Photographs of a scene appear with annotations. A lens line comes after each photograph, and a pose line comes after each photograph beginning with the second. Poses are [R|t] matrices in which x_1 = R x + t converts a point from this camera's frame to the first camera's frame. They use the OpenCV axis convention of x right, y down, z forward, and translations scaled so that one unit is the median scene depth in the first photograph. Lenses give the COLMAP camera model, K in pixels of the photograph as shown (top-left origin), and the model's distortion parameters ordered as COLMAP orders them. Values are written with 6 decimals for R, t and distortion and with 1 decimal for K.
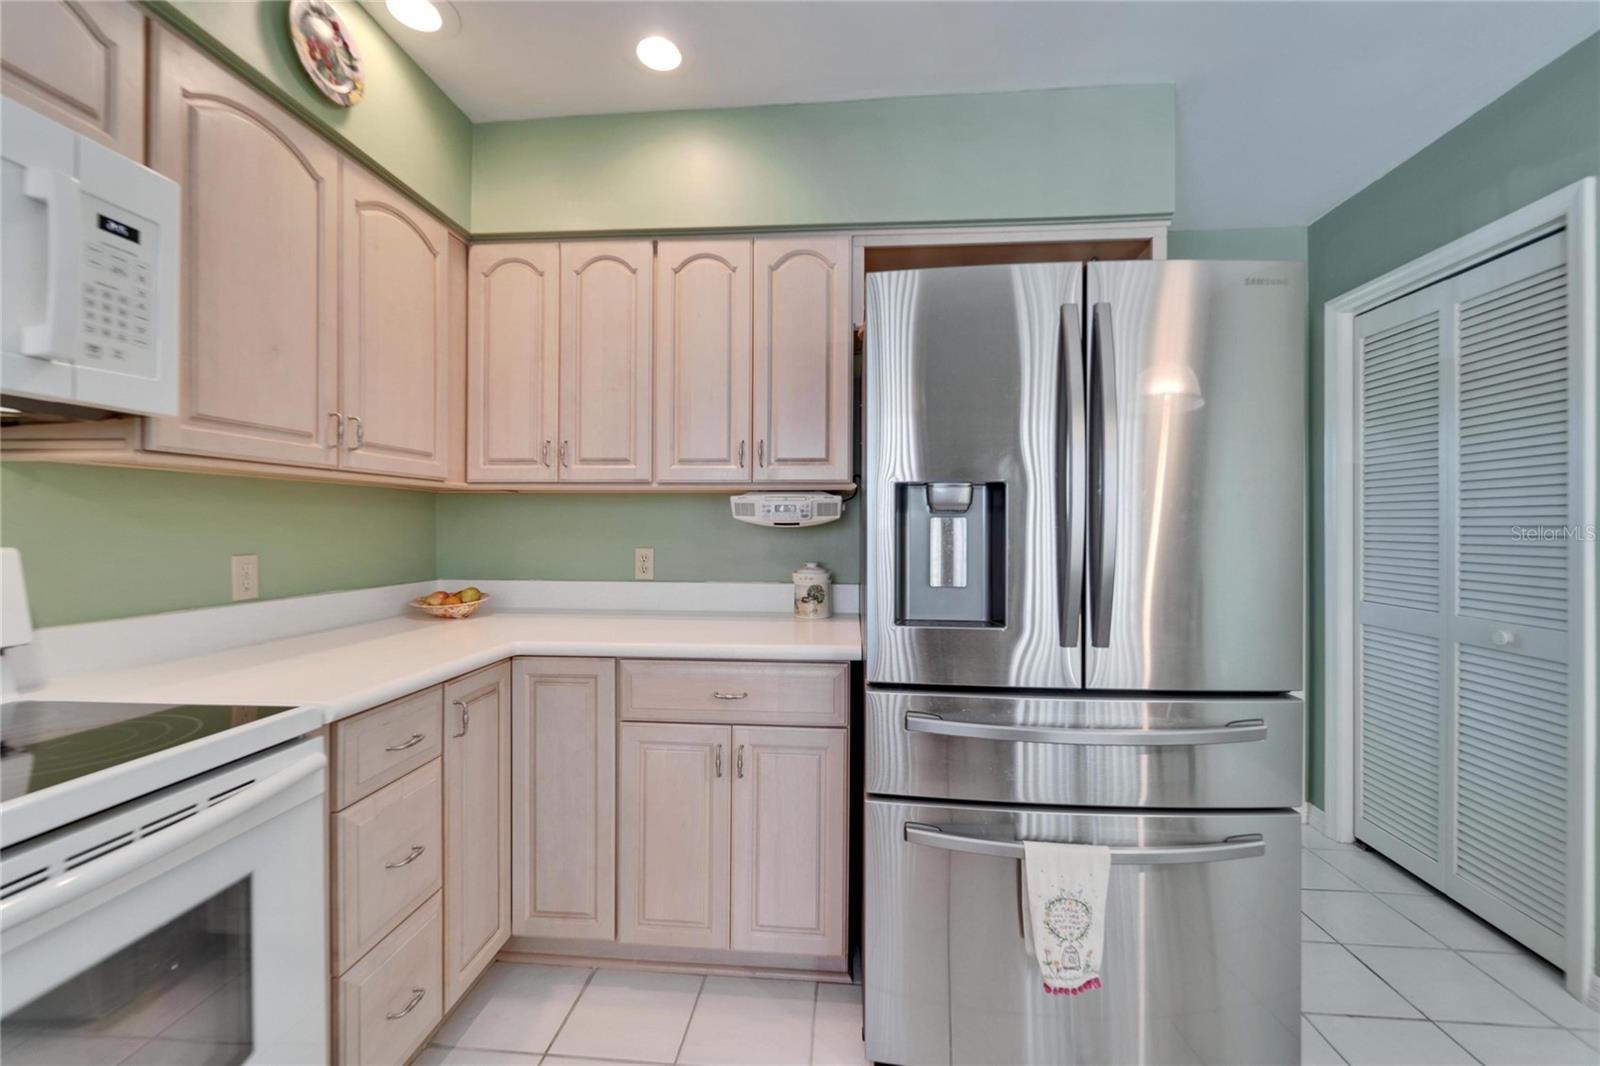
lens RADIAL K [[654.5, 0, 795.7], [0, 654.5, 528.7], [0, 0, 1]] dist [-0.000656, -0.000456]
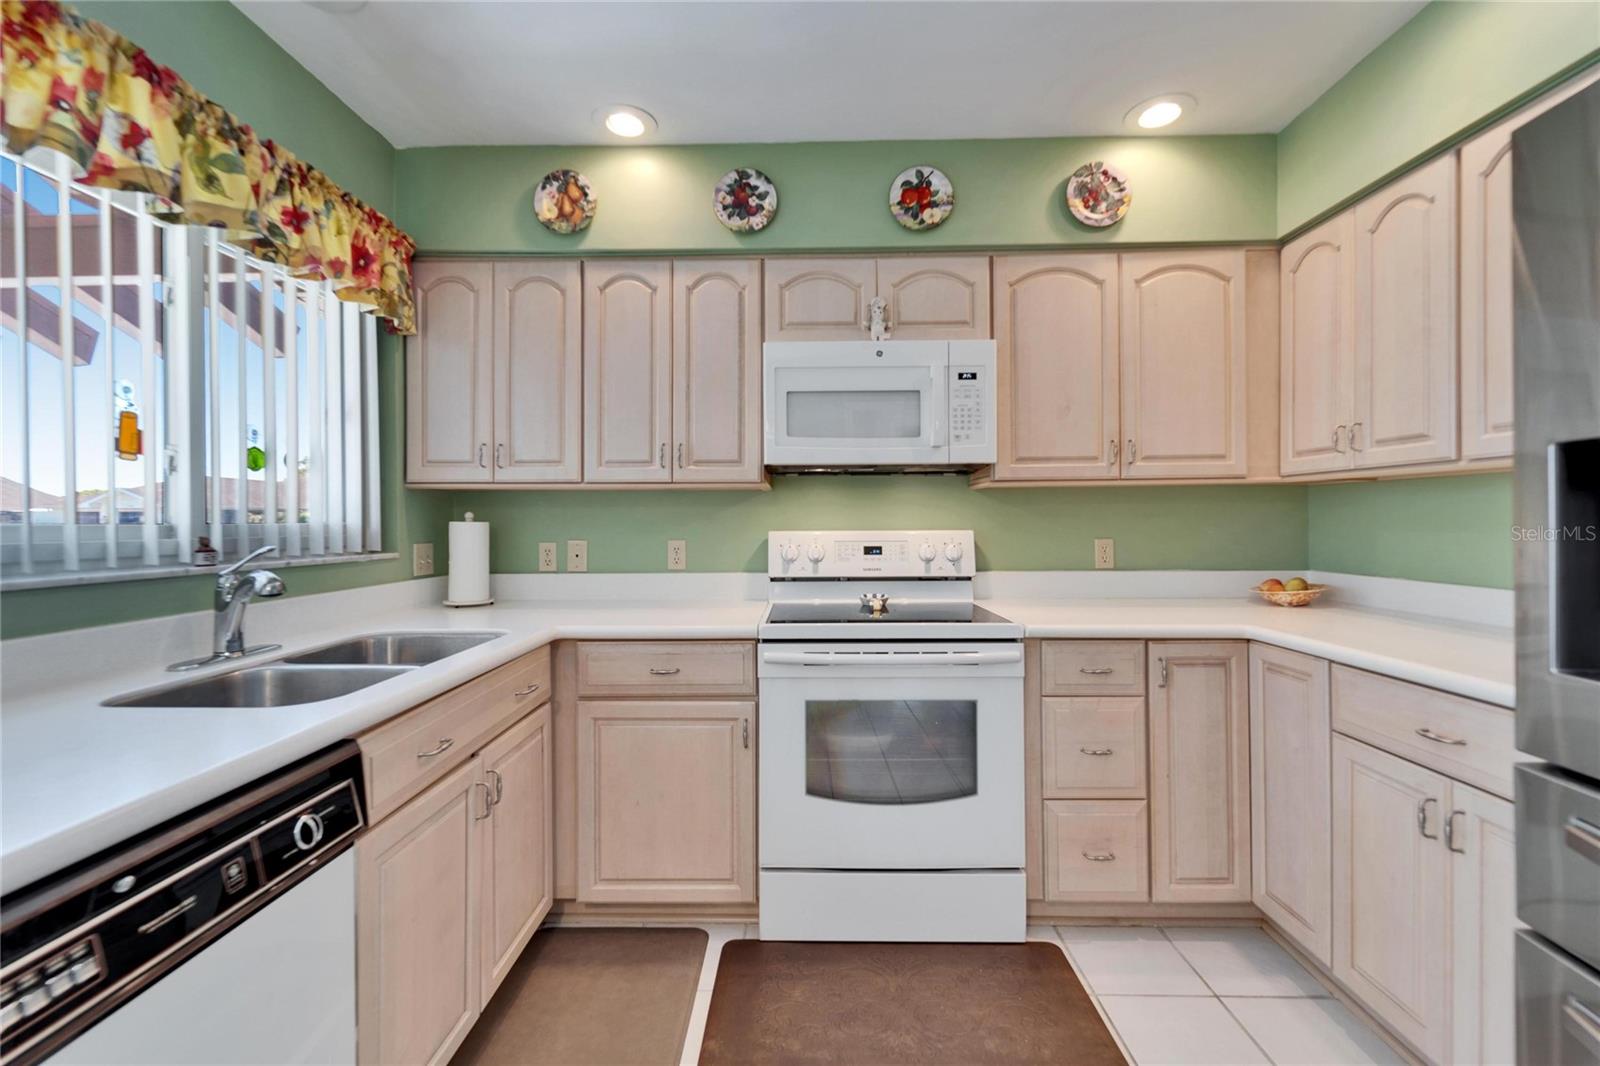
lens RADIAL K [[650.5, 0, 799.6], [0, 650.5, 520.6], [0, 0, 1]] dist [0.001351, 0.000209]
pose [[0.067447, -0.002148, -0.997721, 0.594991], [0.002532, 0.999995, -0.001982, 0.001000], [0.997720, -0.002392, 0.067452, 0.198904]]
